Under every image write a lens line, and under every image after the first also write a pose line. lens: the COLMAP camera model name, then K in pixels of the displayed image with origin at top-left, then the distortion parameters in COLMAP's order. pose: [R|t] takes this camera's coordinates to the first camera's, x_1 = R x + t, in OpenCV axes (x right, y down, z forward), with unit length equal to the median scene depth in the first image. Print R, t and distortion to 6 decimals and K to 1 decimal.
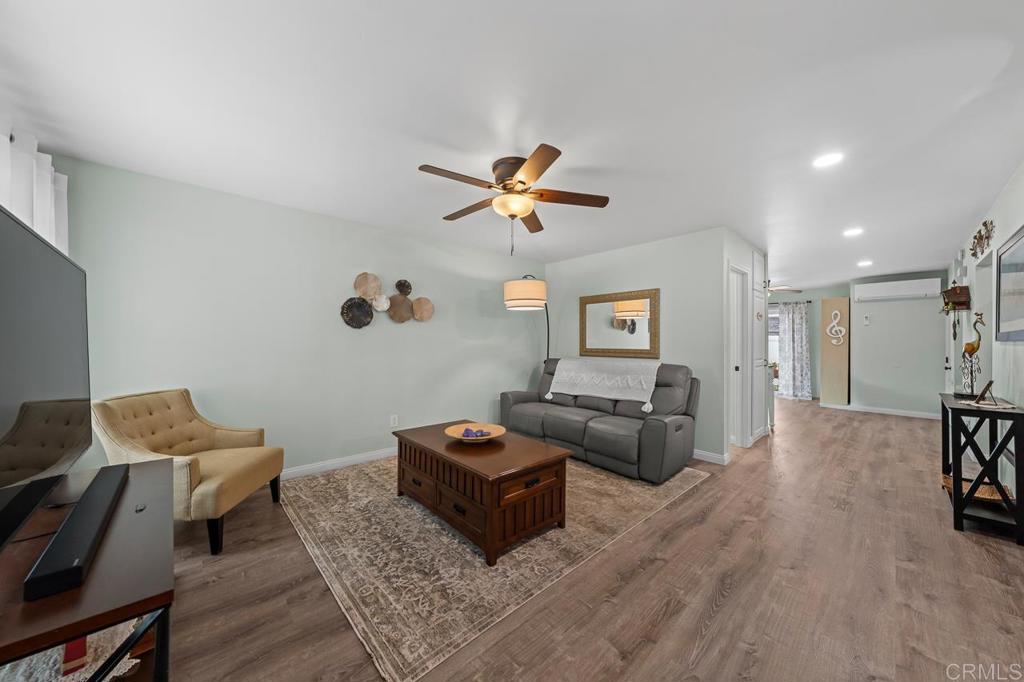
lens RADIAL K [[347.0, 0, 513.2], [0, 347.0, 339.1], [0, 0, 1]] dist [-0.010361, -0.000073]
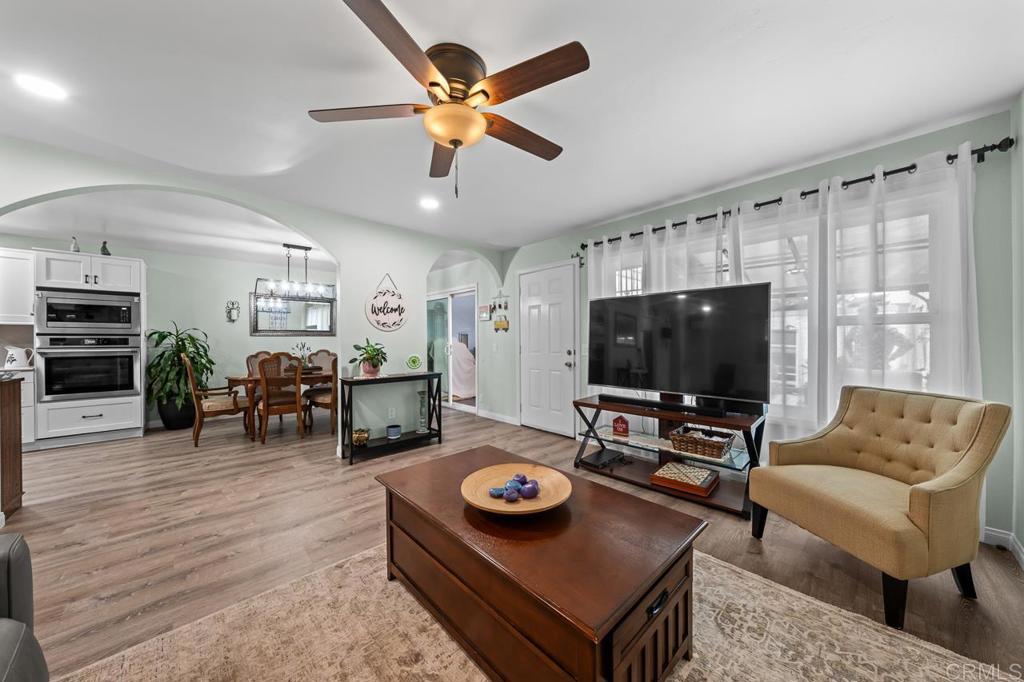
lens RADIAL K [[350.3, 0, 512.0], [0, 350.3, 341.0], [0, 0, 1]] dist [-0.002787, -0.000056]
pose [[-0.999929, -0.001493, -0.011791, -0.073564], [-0.001447, 0.999991, -0.003959, 0.025577], [0.011797, -0.003942, -0.999923, 1.202178]]
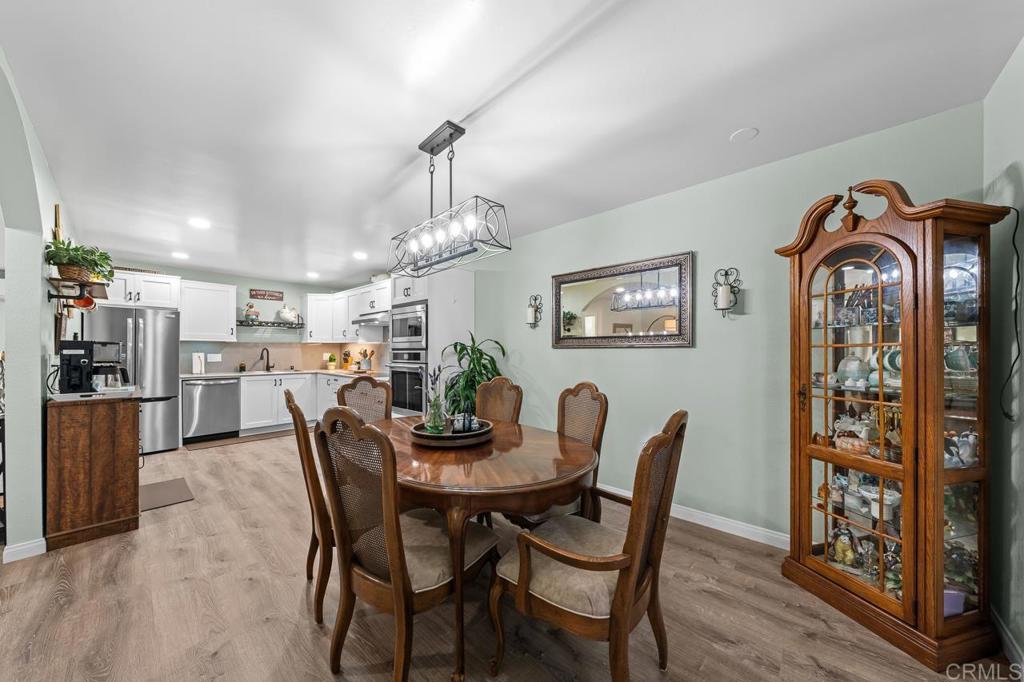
lens RADIAL K [[345.7, 0, 528.8], [0, 345.7, 354.2], [0, 0, 1]] dist [-0.014013, 0.000007]
pose [[-0.118560, -0.014964, 0.992834, 0.175371], [-0.006152, 0.999878, 0.014335, -0.001506], [-0.992928, -0.004409, -0.118637, -0.284729]]
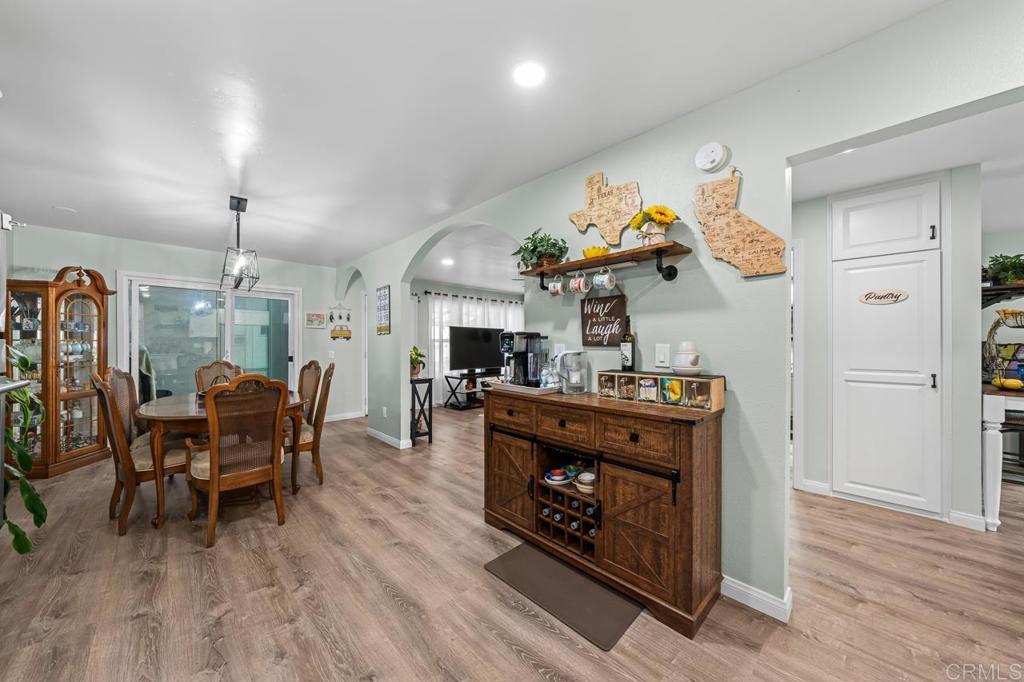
lens RADIAL K [[353.5, 0, 514.8], [0, 353.5, 342.5], [0, 0, 1]] dist [-0.000074, 0.000077]
pose [[0.027788, -0.009931, -0.999565, 1.697611], [0.005924, 0.999935, -0.009770, 0.015830], [0.999596, -0.005650, 0.027845, 0.480073]]
